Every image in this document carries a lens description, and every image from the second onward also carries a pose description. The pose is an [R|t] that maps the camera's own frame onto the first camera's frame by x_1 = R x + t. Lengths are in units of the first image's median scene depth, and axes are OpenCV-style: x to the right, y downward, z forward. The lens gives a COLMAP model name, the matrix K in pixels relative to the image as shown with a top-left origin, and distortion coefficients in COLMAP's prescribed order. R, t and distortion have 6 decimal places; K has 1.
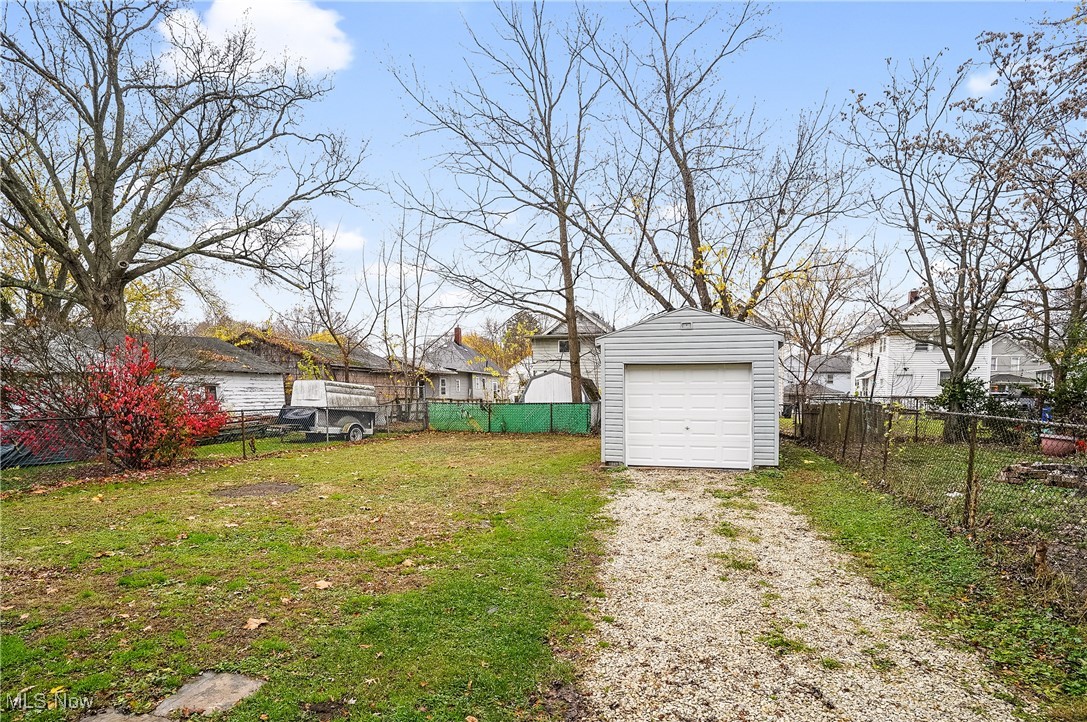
lens RADIAL K [[540.6, 0, 543.5], [0, 540.6, 361.0], [0, 0, 1]] dist [-0.002483, -0.000375]
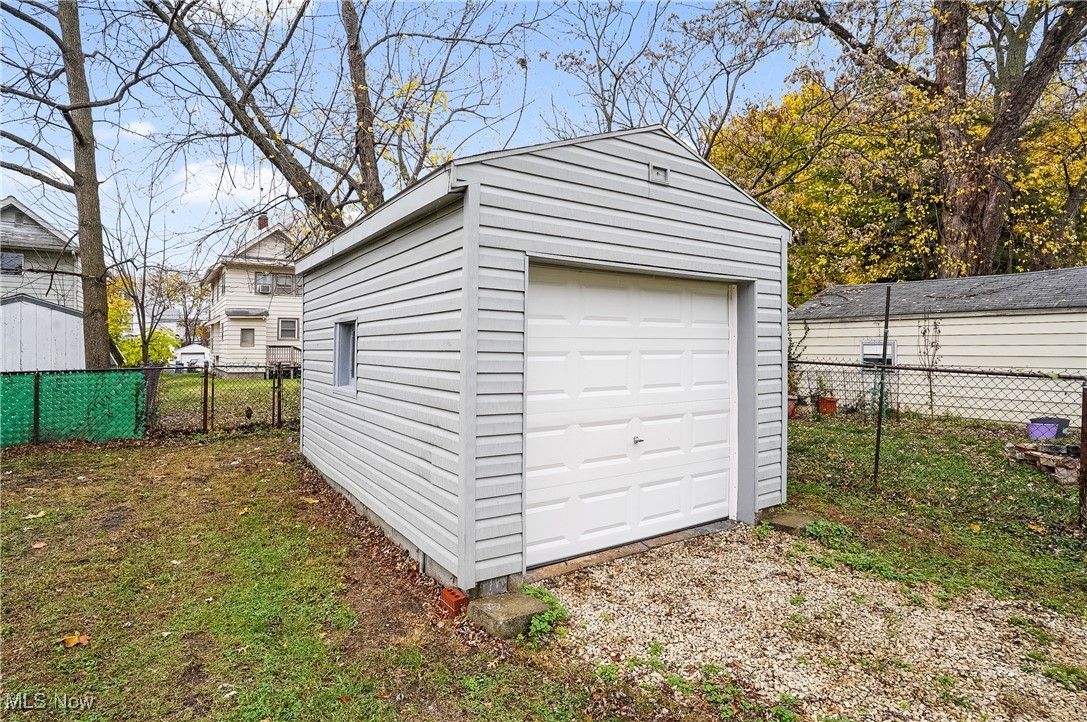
lens RADIAL K [[566.4, 0, 488.7], [0, 566.4, 354.4], [0, 0, 1]] dist [-0.000876, -0.000446]
pose [[0.696305, -0.007359, 0.717708, -0.104235], [-0.042901, 0.997733, 0.051852, 0.044982], [-0.716463, -0.066895, 0.694411, 0.780302]]
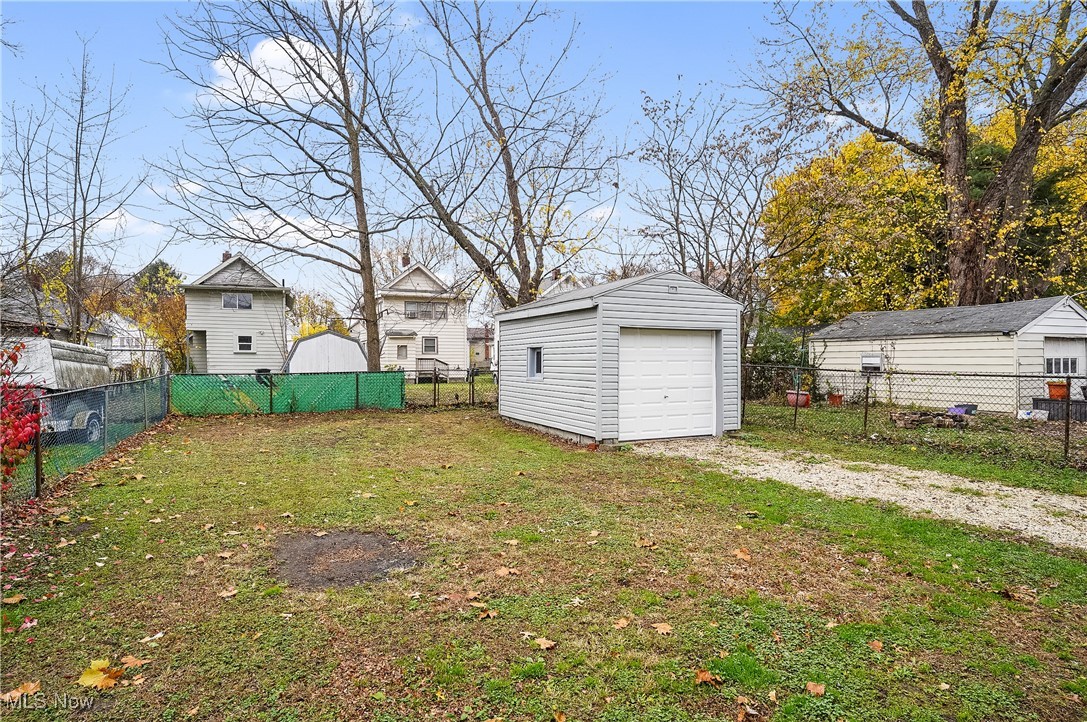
lens RADIAL K [[566.4, 0, 488.7], [0, 566.4, 354.4], [0, 0, 1]] dist [-0.000876, -0.000446]
pose [[0.801494, 0.005982, 0.597972, -0.579334], [-0.034814, 0.998721, 0.036671, 0.023213], [-0.596988, -0.050209, 0.800677, 0.378250]]
